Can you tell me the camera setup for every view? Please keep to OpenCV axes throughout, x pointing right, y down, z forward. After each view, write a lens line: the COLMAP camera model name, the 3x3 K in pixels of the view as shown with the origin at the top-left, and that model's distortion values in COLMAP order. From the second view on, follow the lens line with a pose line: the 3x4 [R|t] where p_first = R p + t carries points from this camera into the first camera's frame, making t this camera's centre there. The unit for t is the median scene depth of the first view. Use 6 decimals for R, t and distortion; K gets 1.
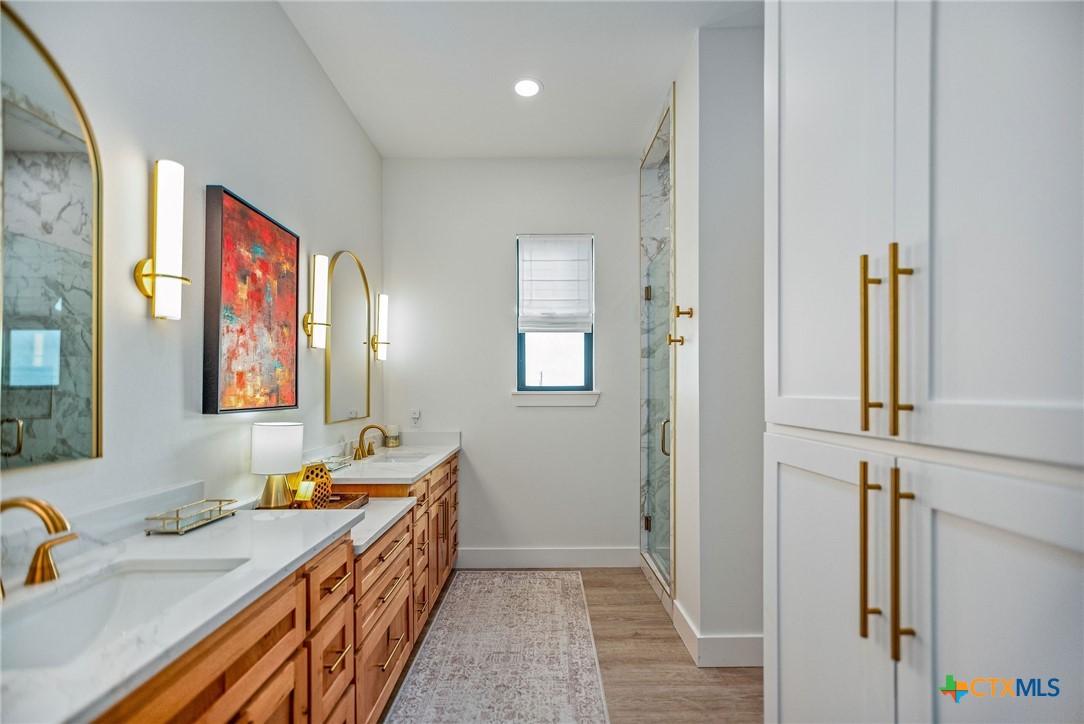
lens RADIAL K [[469.8, 0, 539.3], [0, 469.8, 389.0], [0, 0, 1]] dist [-0.000390, 0.000035]
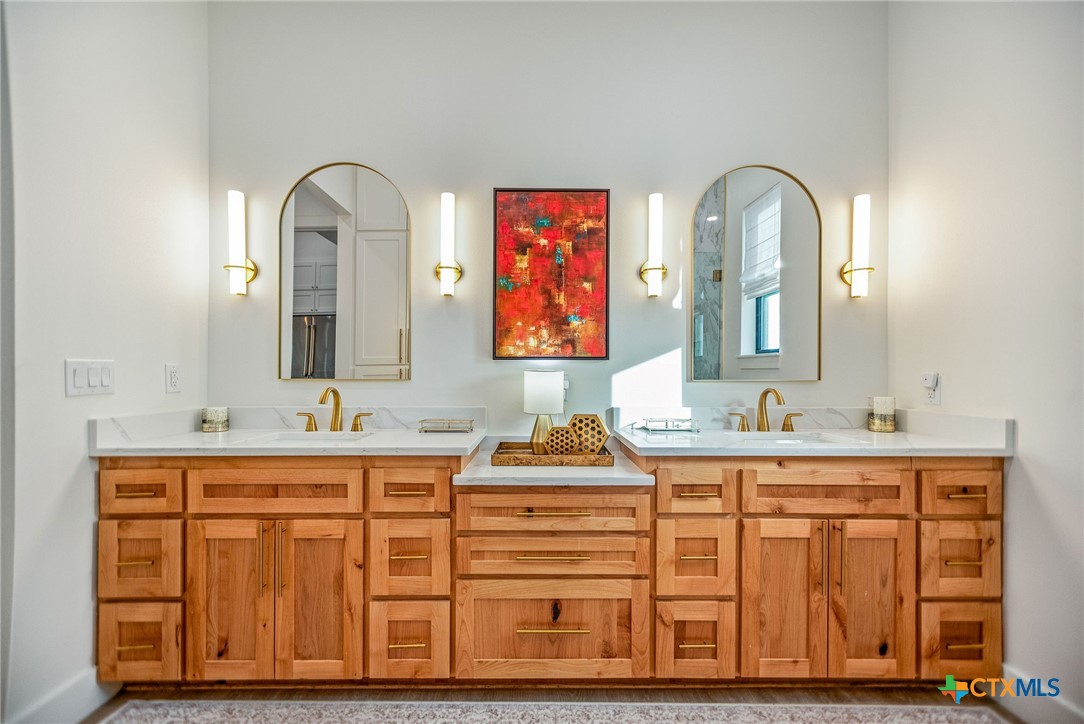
lens RADIAL K [[469.8, 0, 541.7], [0, 469.8, 365.3], [0, 0, 1]] dist [-0.000390, 0.000035]
pose [[-0.003168, -0.005708, -0.999979, 0.582307], [0.002798, 0.999980, -0.005717, 0.069741], [0.999991, -0.002816, -0.003152, 1.016993]]
